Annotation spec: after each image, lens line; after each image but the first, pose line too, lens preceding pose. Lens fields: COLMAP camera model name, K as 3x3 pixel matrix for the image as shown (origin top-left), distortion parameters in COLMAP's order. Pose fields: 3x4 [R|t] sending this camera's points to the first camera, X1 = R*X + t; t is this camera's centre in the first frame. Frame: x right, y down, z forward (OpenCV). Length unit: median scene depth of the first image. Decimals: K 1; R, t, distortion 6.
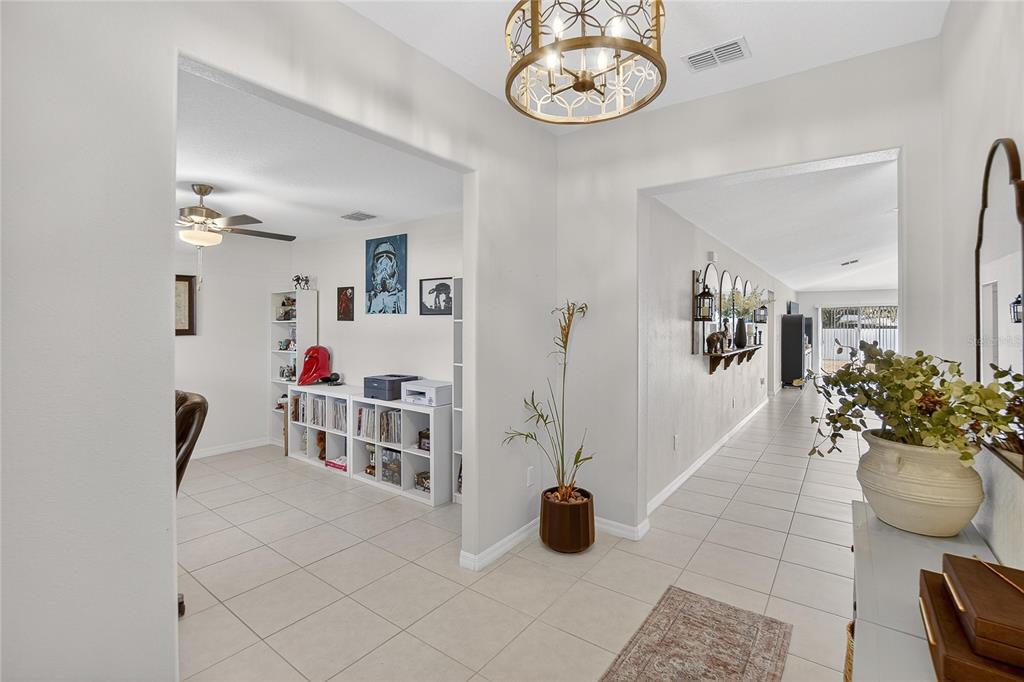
lens RADIAL K [[470.2, 0, 508.2], [0, 470.2, 322.2], [0, 0, 1]] dist [-0.001609, -0.000253]
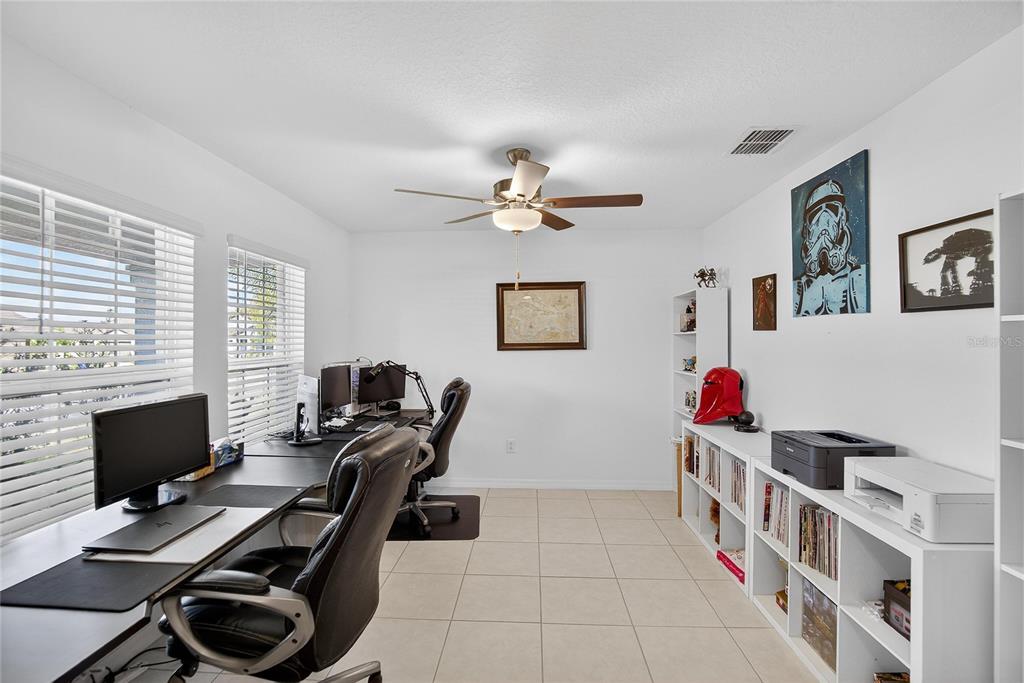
lens RADIAL K [[455.9, 0, 512.4], [0, 455.9, 338.2], [0, 0, 1]] dist [-0.025946, 0.000186]
pose [[0.560450, -0.003787, -0.828179, -0.039040], [0.001533, 0.999993, -0.003536, 0.010482], [0.828187, 0.000712, 0.560452, 0.435640]]
